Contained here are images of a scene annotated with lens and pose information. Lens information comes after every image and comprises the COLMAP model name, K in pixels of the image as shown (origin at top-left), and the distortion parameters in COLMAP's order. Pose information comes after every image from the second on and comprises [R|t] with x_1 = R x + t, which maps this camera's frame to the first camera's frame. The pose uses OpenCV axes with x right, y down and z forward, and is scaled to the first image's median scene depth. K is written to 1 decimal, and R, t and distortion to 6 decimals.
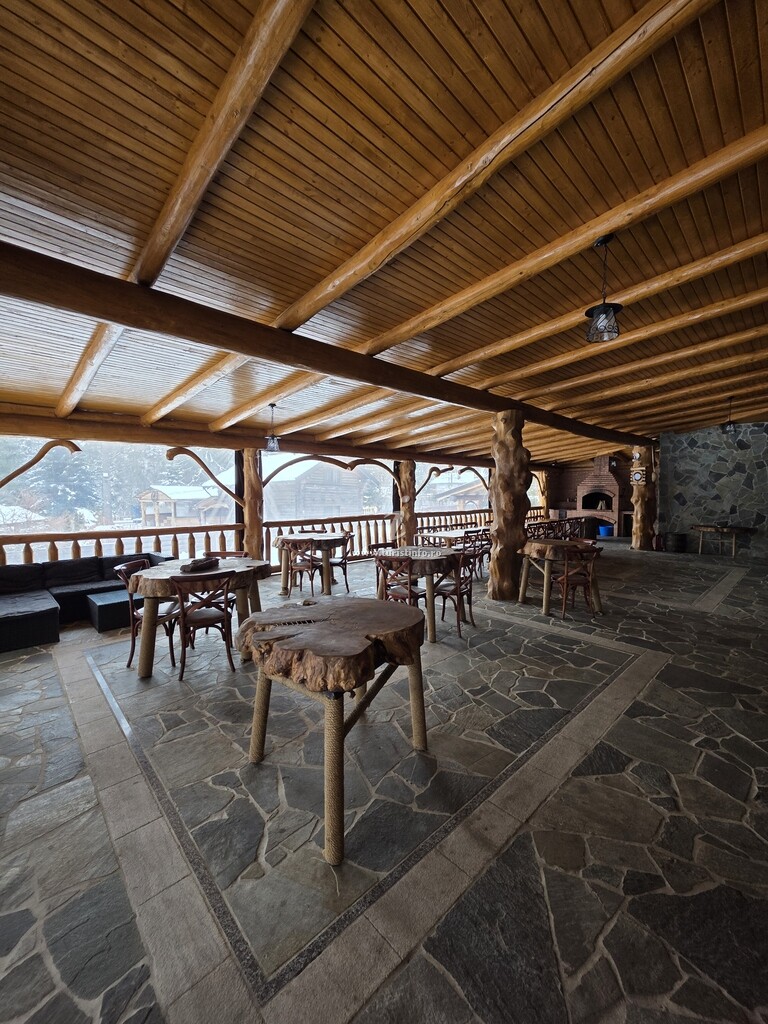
lens RADIAL K [[405.6, 0, 384.0], [0, 405.6, 512.0], [0, 0, 1]] dist [0.000573, 0.000044]
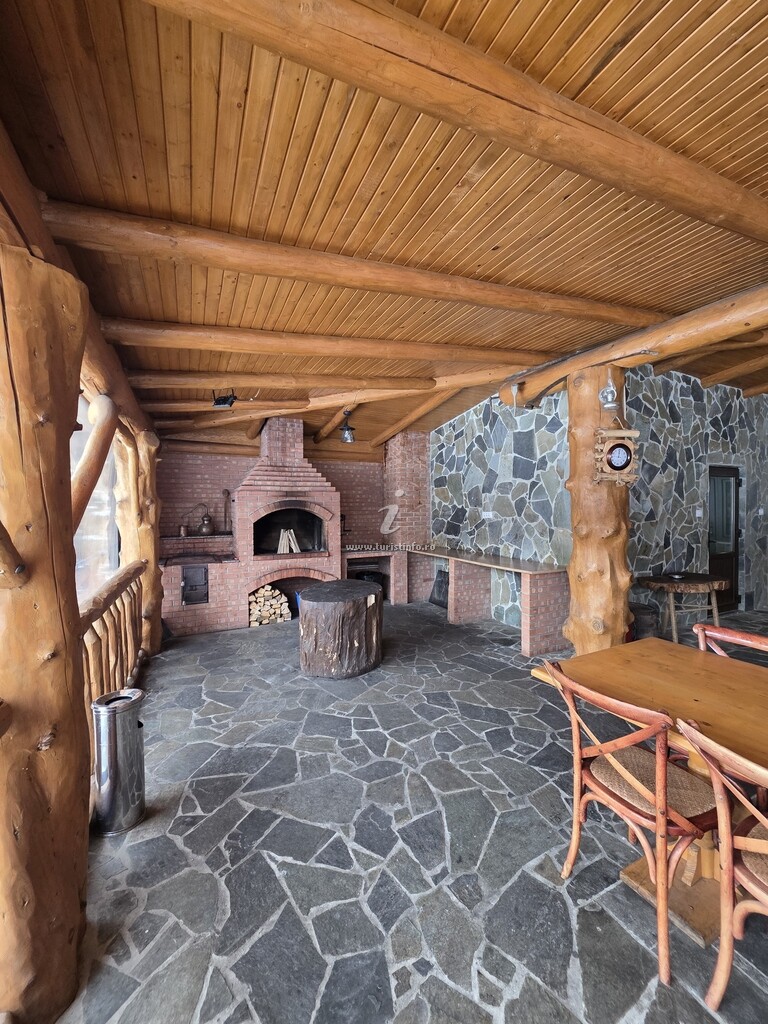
lens RADIAL K [[405.6, 0, 384.0], [0, 405.6, 512.0], [0, 0, 1]] dist [0.000573, 0.000044]
pose [[0.308941, -0.008349, 0.951045, 0.271032], [0.056451, 0.998359, -0.009573, -0.053729], [-0.949404, 0.056645, 0.308905, 1.148827]]
